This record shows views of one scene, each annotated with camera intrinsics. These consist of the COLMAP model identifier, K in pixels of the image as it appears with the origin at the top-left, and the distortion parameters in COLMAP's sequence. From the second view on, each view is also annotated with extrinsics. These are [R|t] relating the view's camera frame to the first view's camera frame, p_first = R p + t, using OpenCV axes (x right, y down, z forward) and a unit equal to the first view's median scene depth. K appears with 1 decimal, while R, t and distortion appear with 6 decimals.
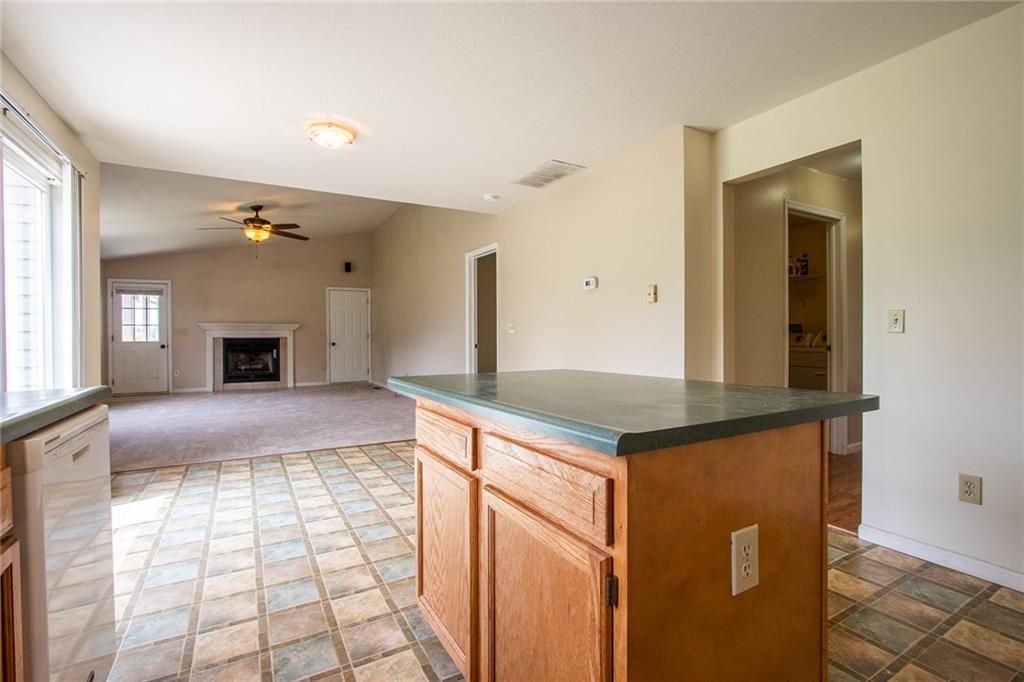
lens RADIAL K [[478.1, 0, 517.8], [0, 478.1, 338.1], [0, 0, 1]] dist [-0.023859, 0.004474]
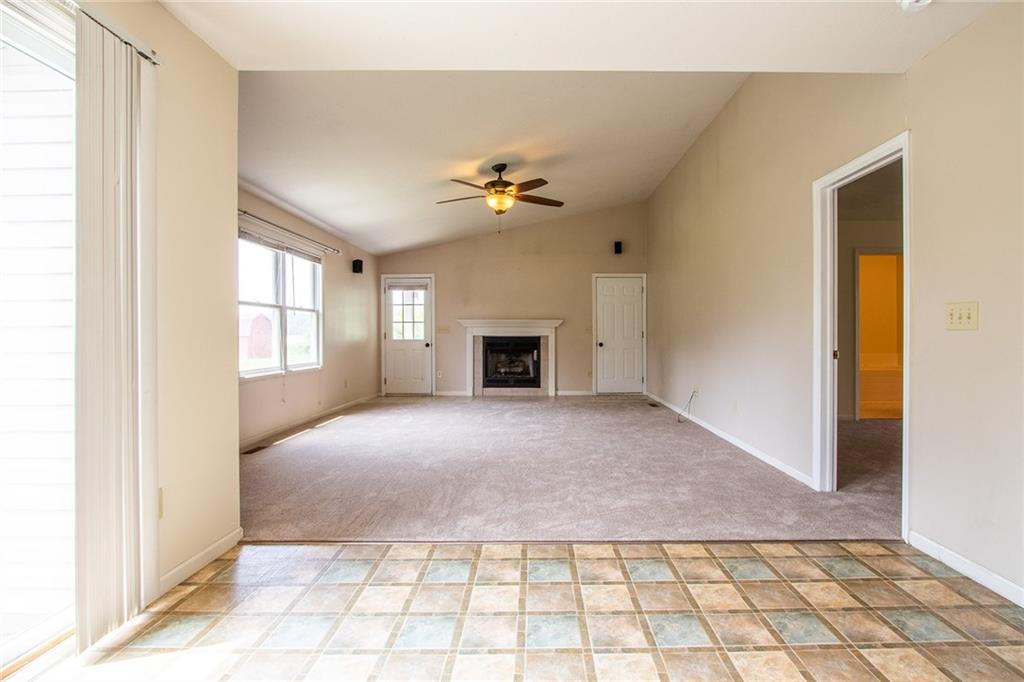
lens RADIAL K [[478.1, 0, 550.3], [0, 478.1, 344.9], [0, 0, 1]] dist [-0.023859, 0.004474]
pose [[0.875674, 0.015503, -0.482653, -0.080127], [-0.007224, 0.999793, 0.019007, -0.002092], [0.482848, -0.013157, 0.875605, 0.281867]]
